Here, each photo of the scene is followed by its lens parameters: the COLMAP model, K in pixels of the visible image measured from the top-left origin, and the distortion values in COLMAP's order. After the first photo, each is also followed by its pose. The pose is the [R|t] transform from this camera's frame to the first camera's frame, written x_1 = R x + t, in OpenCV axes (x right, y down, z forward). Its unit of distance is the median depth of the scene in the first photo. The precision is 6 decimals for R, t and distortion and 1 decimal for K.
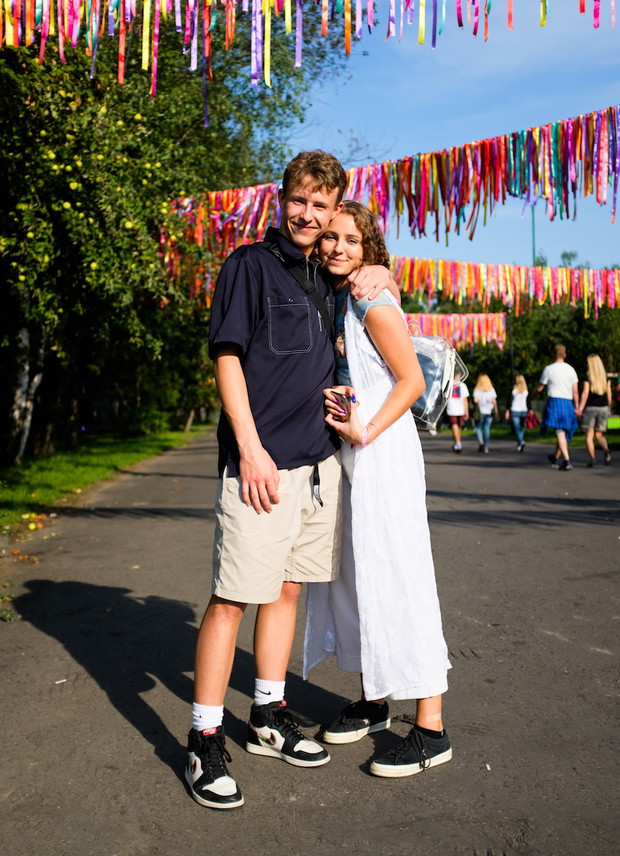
lens RADIAL K [[874.2, 0, 336.4], [0, 874.2, 431.1], [0, 0, 1]] dist [-0.010627, -0.000829]
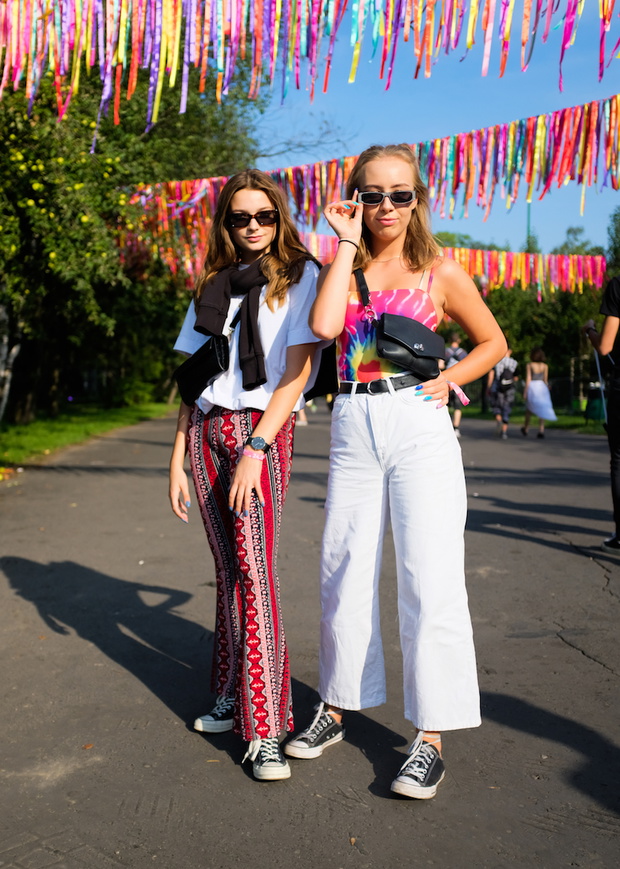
lens RADIAL K [[904.0, 0, 308.2], [0, 904.0, 454.9], [0, 0, 1]] dist [-0.035398, 0.003535]
pose [[0.999283, 0.024363, -0.028984, 0.087627], [-0.022823, 0.998368, 0.052341, 0.005456], [0.030212, -0.051642, 0.998209, -0.171262]]
